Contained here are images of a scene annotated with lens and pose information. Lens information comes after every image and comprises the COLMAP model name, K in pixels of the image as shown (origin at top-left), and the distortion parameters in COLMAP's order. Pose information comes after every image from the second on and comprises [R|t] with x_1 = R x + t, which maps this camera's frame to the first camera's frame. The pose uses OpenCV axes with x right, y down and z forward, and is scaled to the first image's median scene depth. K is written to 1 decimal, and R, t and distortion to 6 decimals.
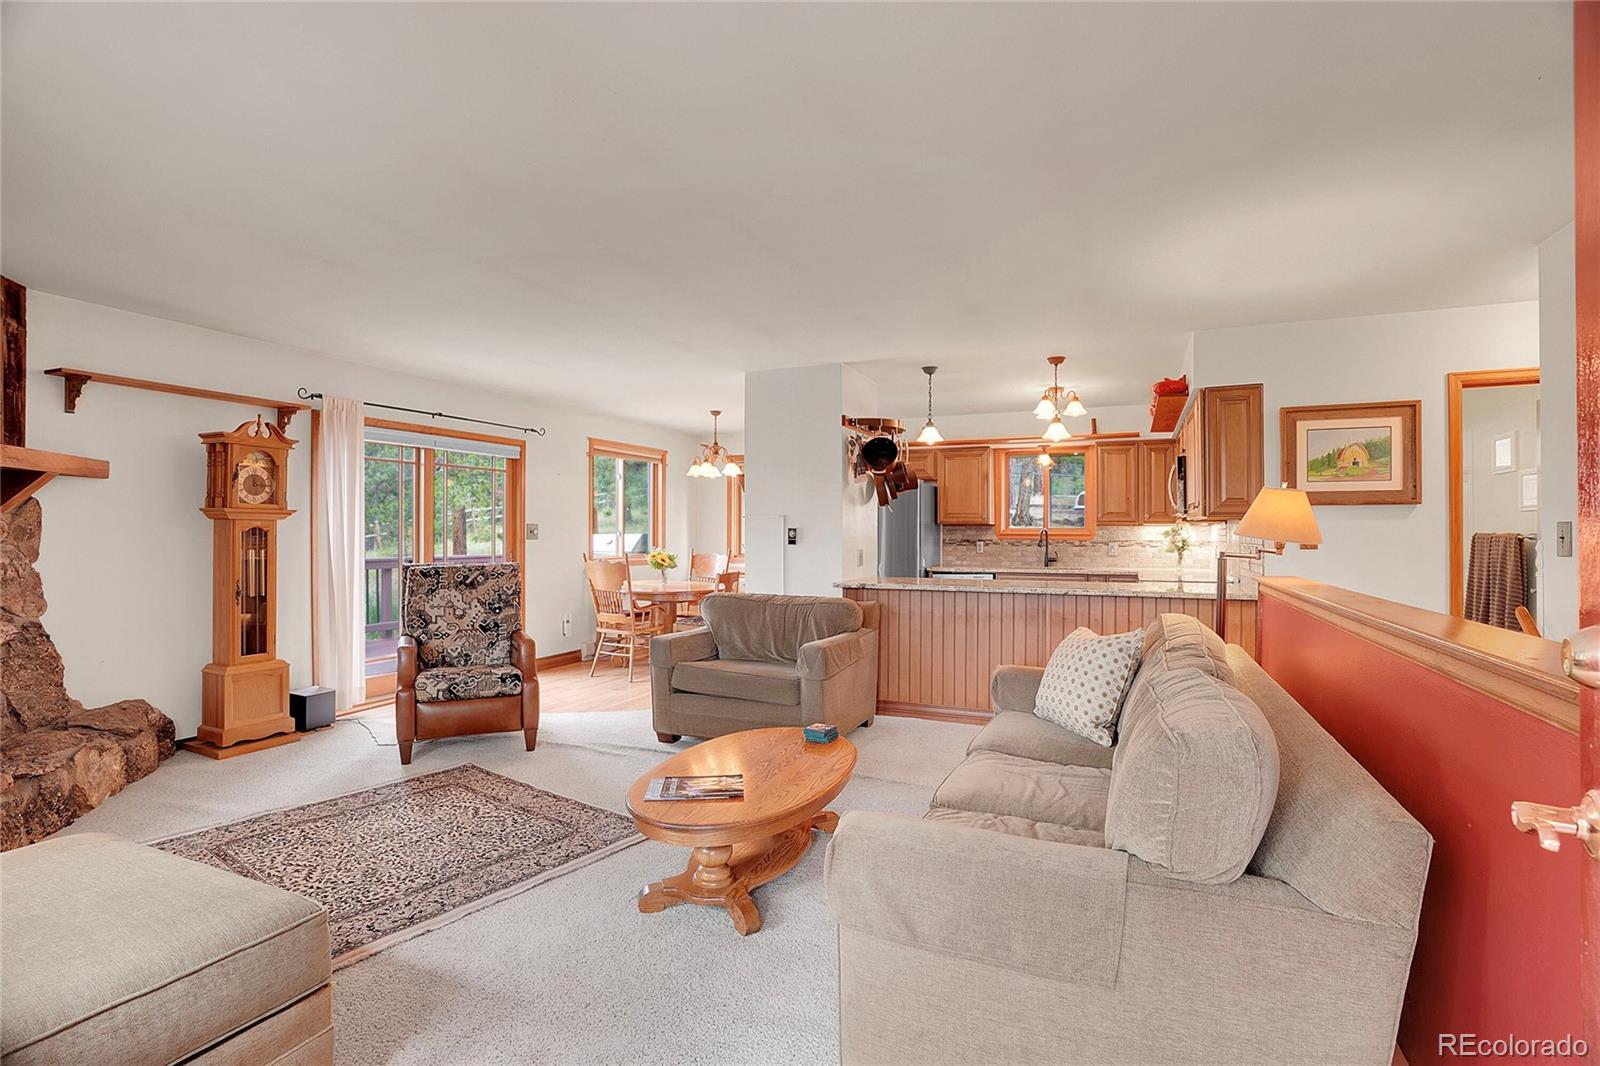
lens RADIAL K [[738.4, 0, 808.1], [0, 738.4, 531.6], [0, 0, 1]] dist [-0.066983, 0.024303]
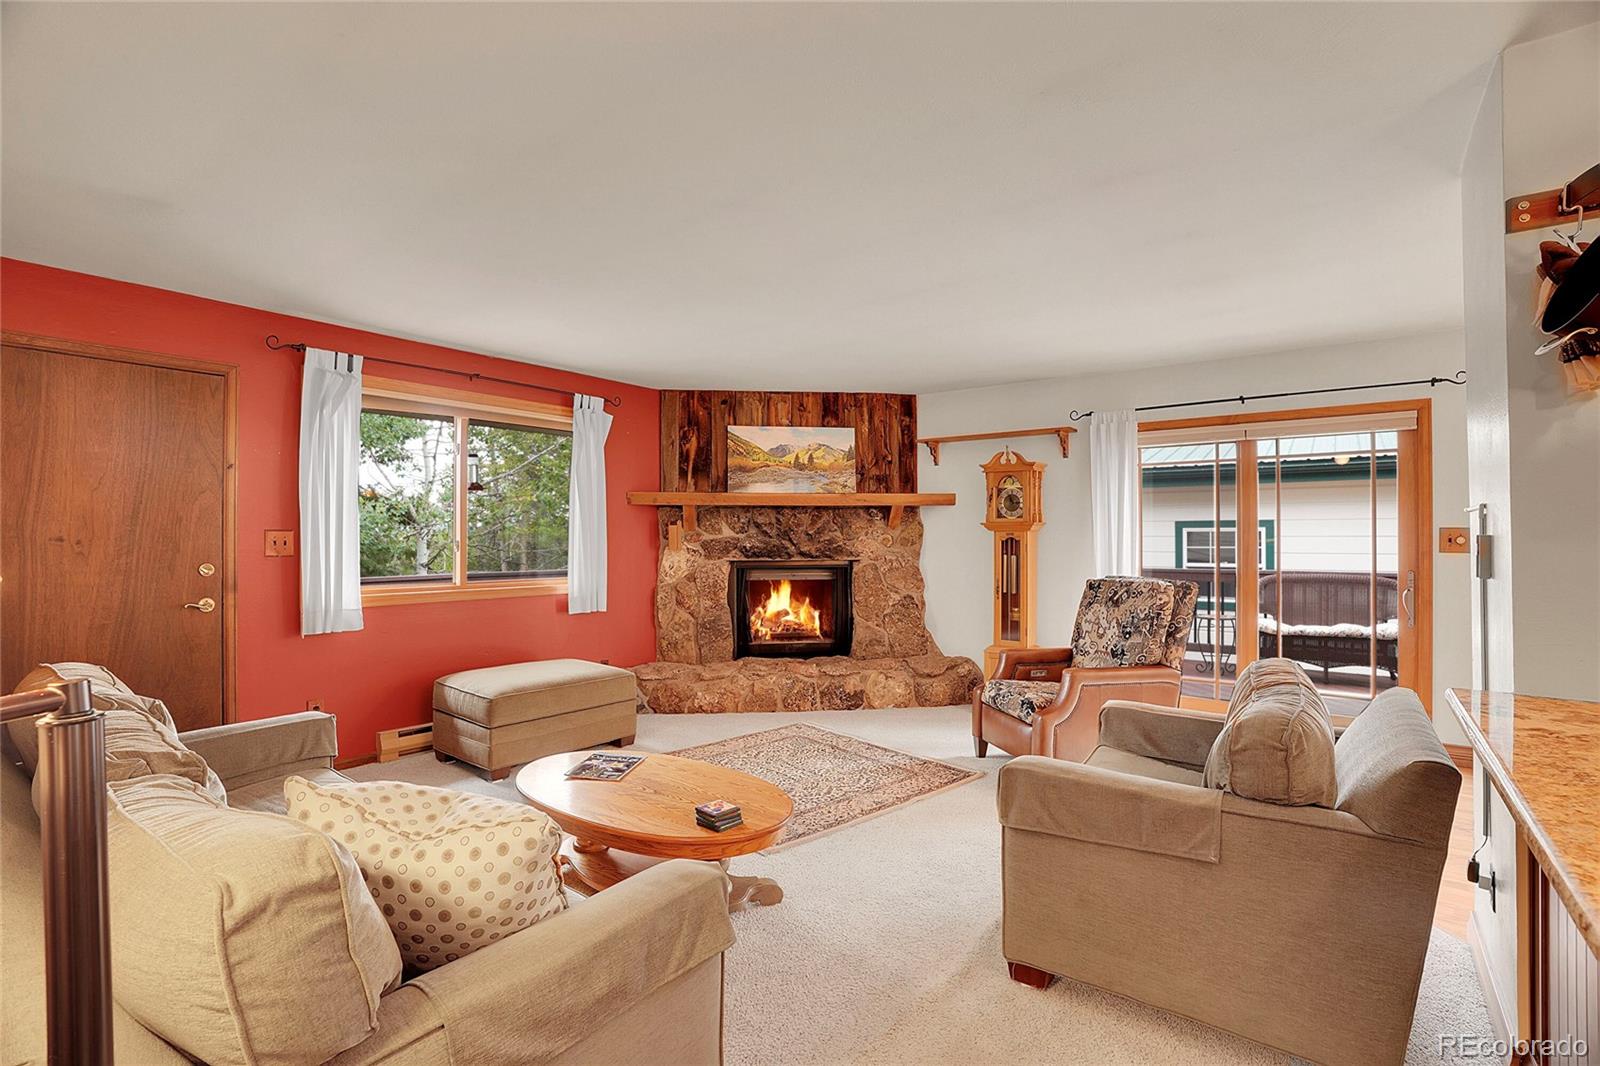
lens RADIAL K [[738.4, 0, 795.5], [0, 738.4, 529.3], [0, 0, 1]] dist [-0.066983, 0.024303]
pose [[-0.241435, -0.012240, -0.970340, 0.338988], [0.001989, 0.999912, -0.013108, -0.002505], [0.970415, -0.005094, -0.241390, 0.592223]]
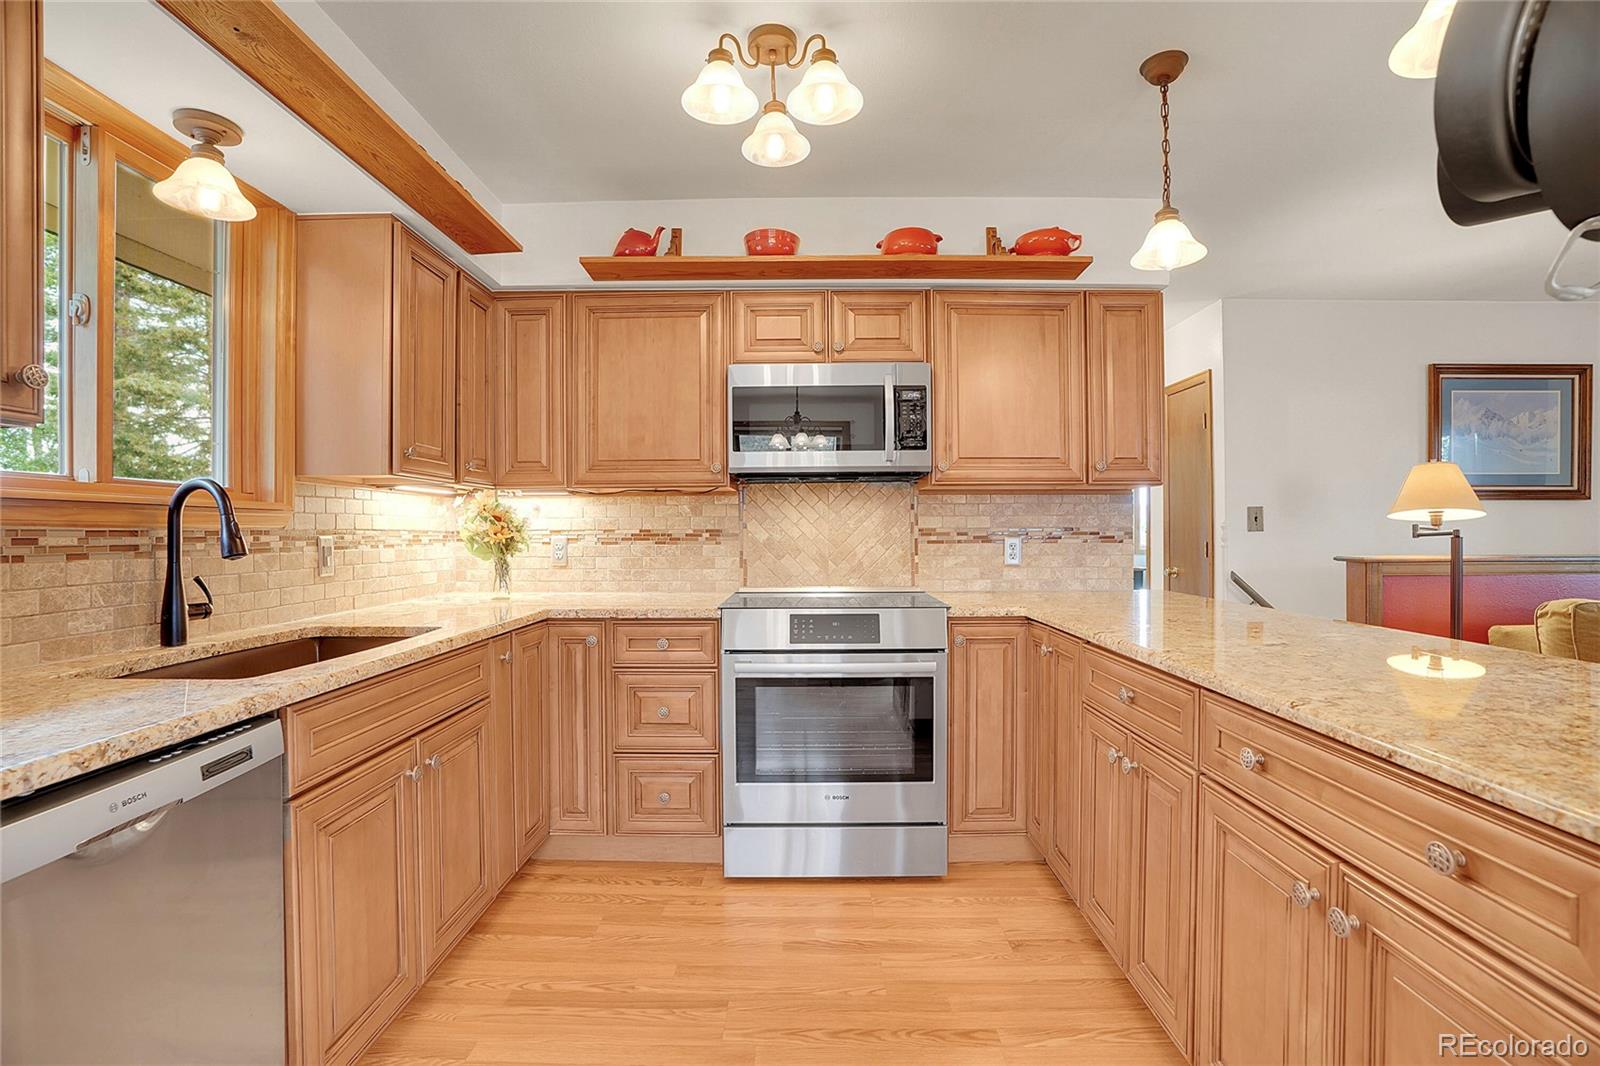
lens RADIAL K [[738.4, 0, 800.3], [0, 738.4, 532.8], [0, 0, 1]] dist [-0.066983, 0.024303]
pose [[-0.396937, -0.002856, 0.917841, 0.044214], [0.002292, 0.999989, 0.004103, 0.013641], [-0.917843, 0.003732, -0.396926, 1.005590]]
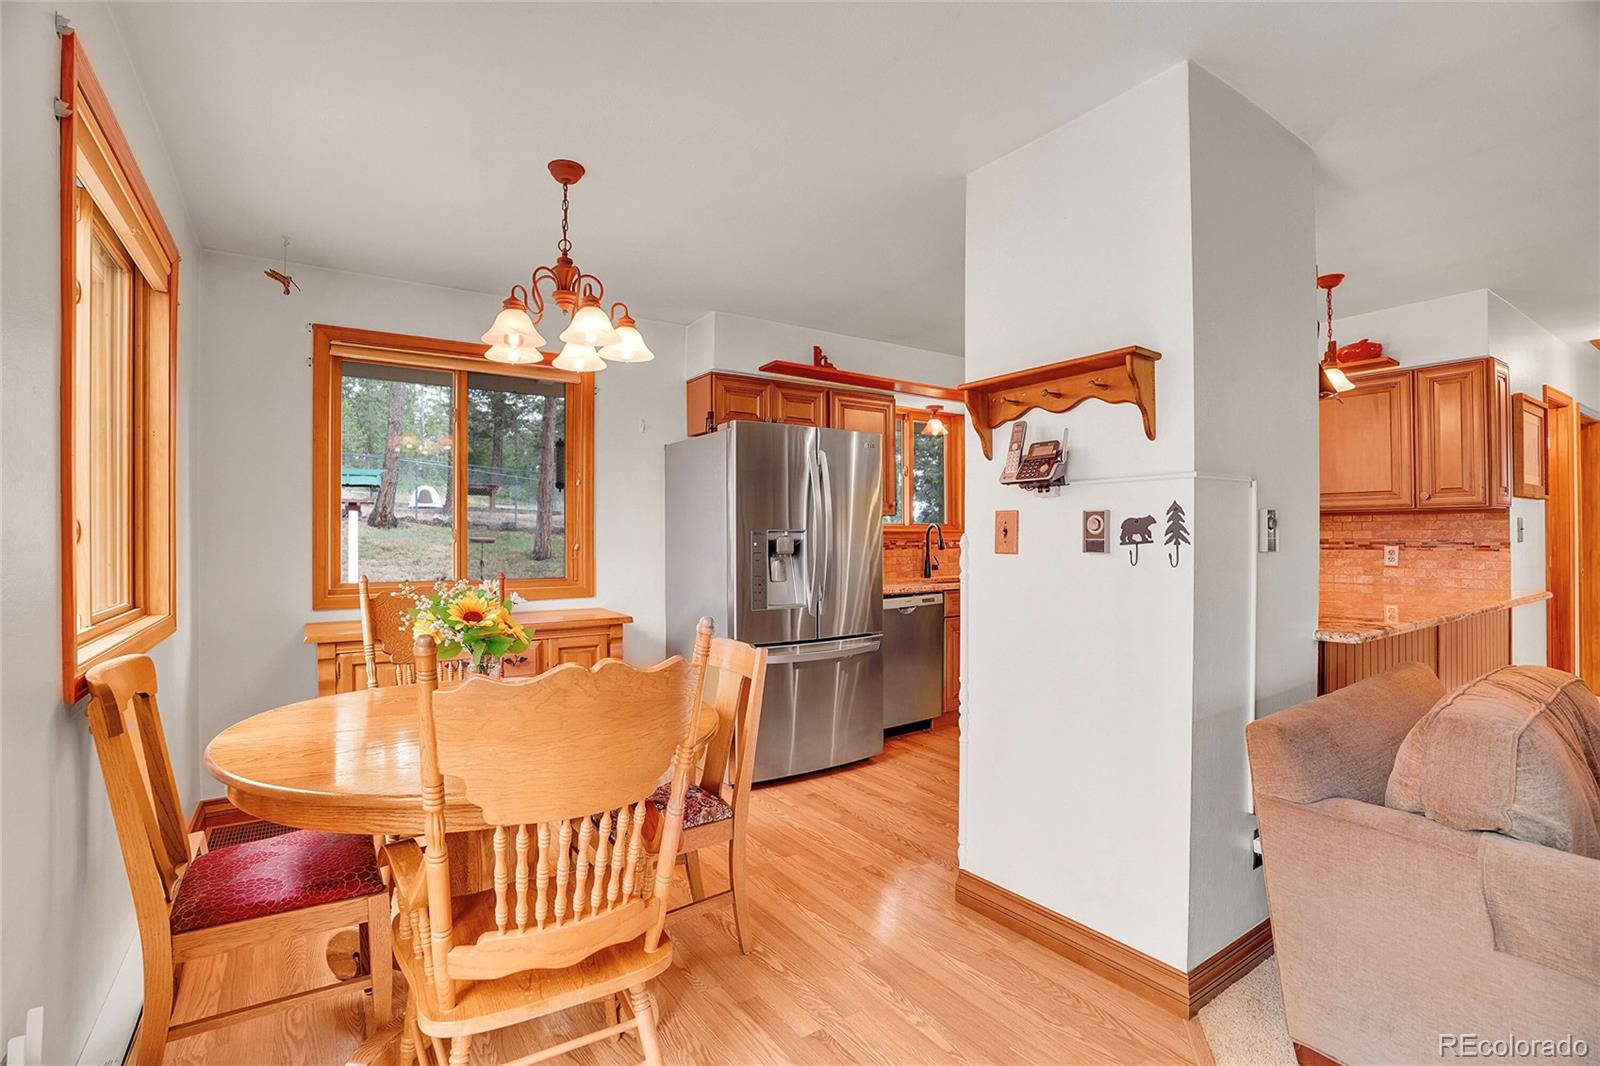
lens RADIAL K [[738.4, 0, 799.5], [0, 738.4, 537.2], [0, 0, 1]] dist [-0.066983, 0.024303]
pose [[0.528014, -0.006529, 0.849210, -0.384898], [0.005375, 0.999976, 0.004346, 0.005691], [-0.849218, 0.002270, 0.528037, 0.807013]]
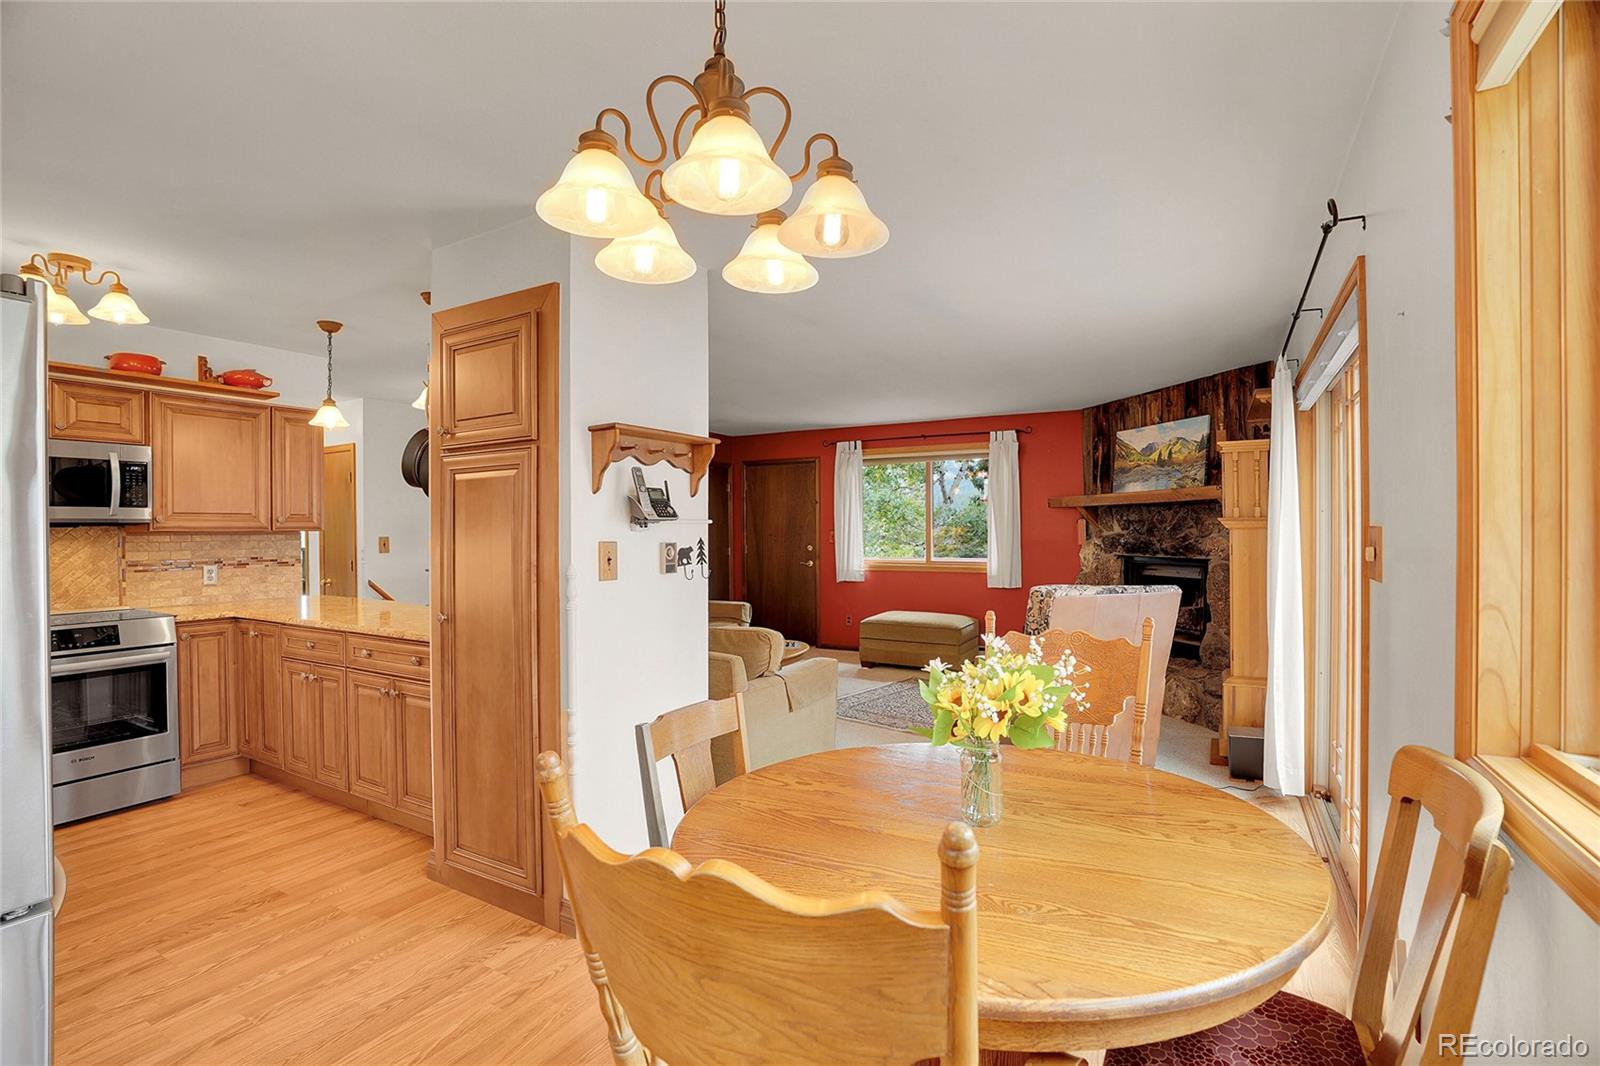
lens RADIAL K [[738.4, 0, 810.0], [0, 738.4, 534.1], [0, 0, 1]] dist [-0.066983, 0.024303]
pose [[-0.995858, 0.003313, 0.090865, -0.177840], [0.003754, 0.999982, 0.004688, -0.010229], [-0.090848, 0.005009, -0.995852, 1.286583]]
